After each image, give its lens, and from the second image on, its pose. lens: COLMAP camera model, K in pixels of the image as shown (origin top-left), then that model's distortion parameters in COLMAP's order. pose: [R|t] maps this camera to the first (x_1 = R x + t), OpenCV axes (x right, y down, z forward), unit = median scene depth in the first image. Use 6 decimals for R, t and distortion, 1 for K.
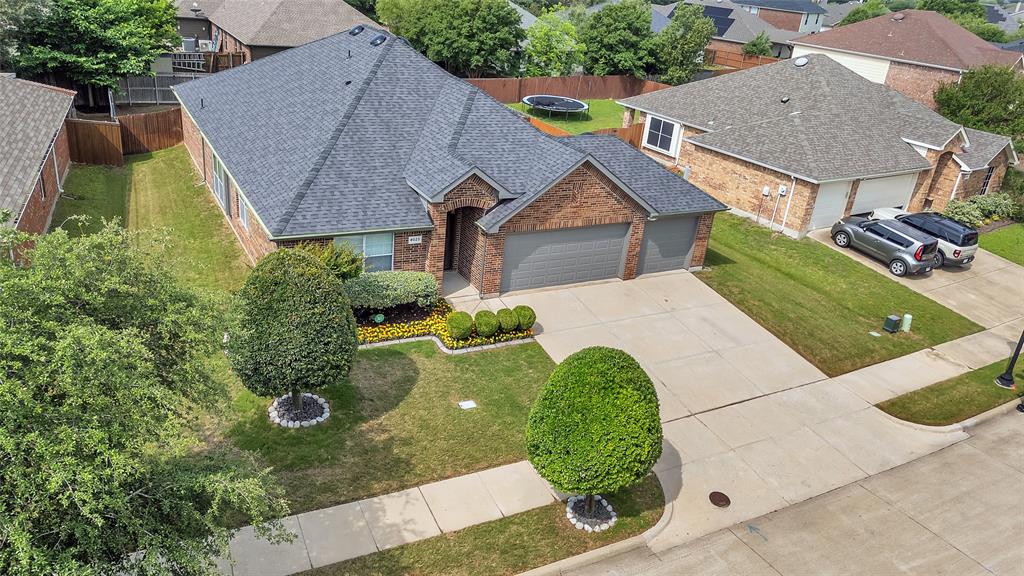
lens RADIAL K [[769.3, 0, 512.0], [0, 769.3, 288.0], [0, 0, 1]] dist [0.081011, -0.072679]
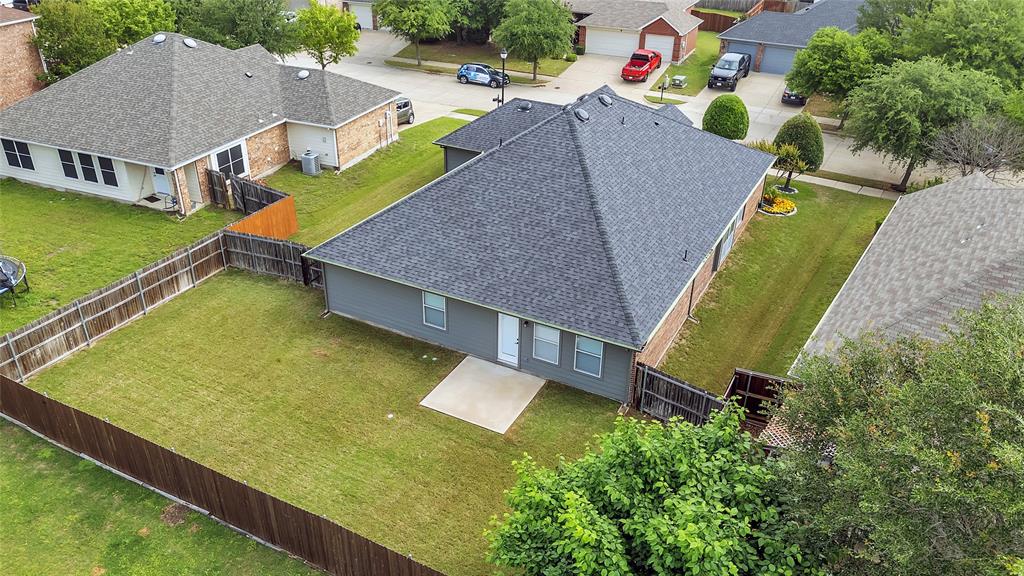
lens RADIAL K [[769.3, 0, 512.0], [0, 769.3, 288.0], [0, 0, 1]] dist [0.081011, -0.072679]
pose [[-0.548485, -0.497609, 0.671975, -0.999511], [0.263026, 0.660170, 0.703557, -0.975841], [-0.793714, 0.562637, -0.231209, 1.538706]]
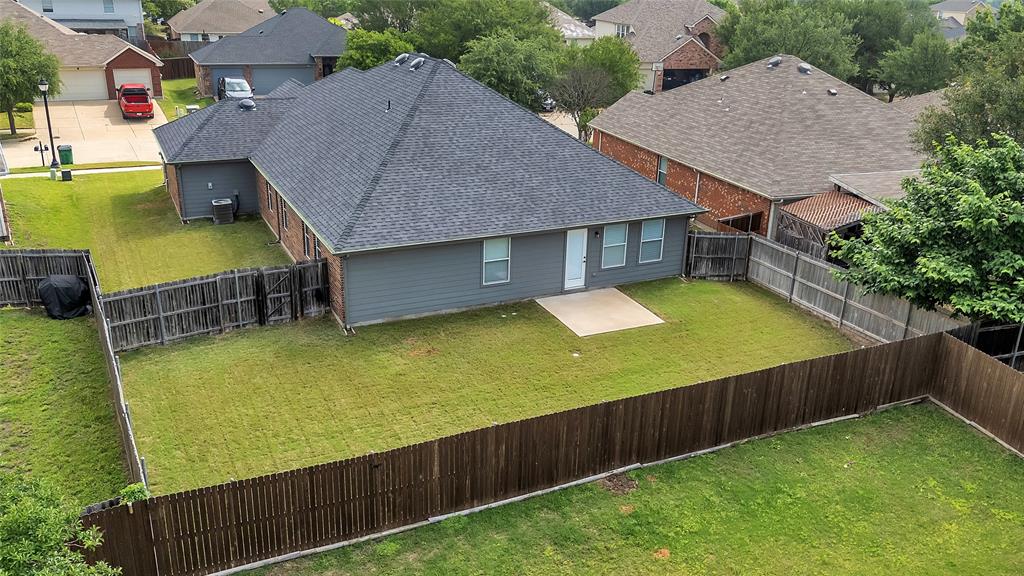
lens RADIAL K [[830.9, 0, 510.6], [0, 830.9, 299.6], [0, 0, 1]] dist [0.122008, -0.168143]
pose [[-0.989907, -0.141715, 0.000626, -0.350911], [-0.099862, 0.700675, 0.706457, -0.944287], [-0.100555, 0.699264, -0.707756, 2.089201]]
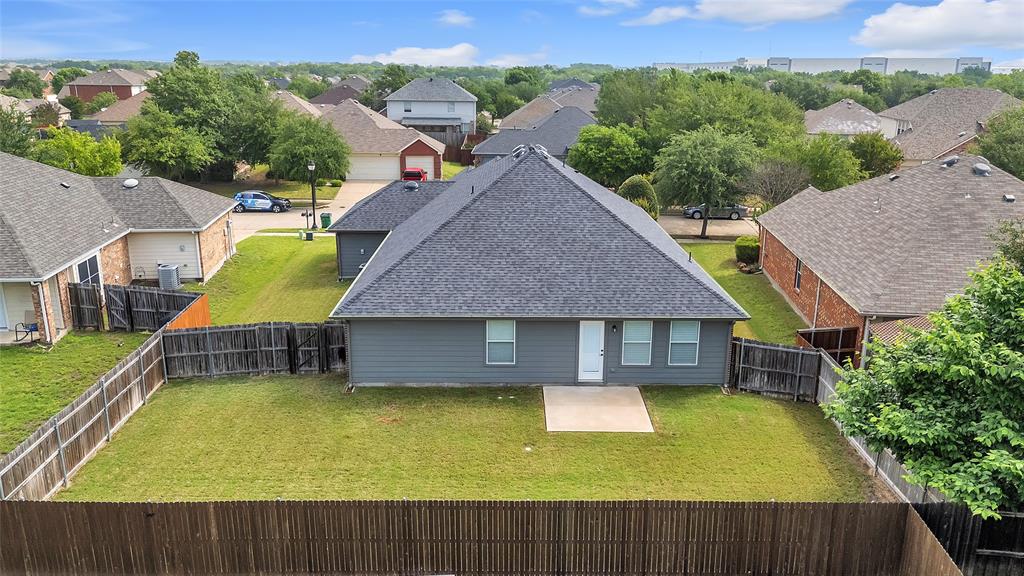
lens RADIAL K [[769.3, 0, 512.0], [0, 769.3, 288.0], [0, 0, 1]] dist [0.081011, -0.072679]
pose [[-0.875815, -0.233899, 0.422184, -0.689446], [0.098001, 0.770323, 0.630078, -0.911995], [-0.472592, 0.593206, -0.651738, 1.929986]]
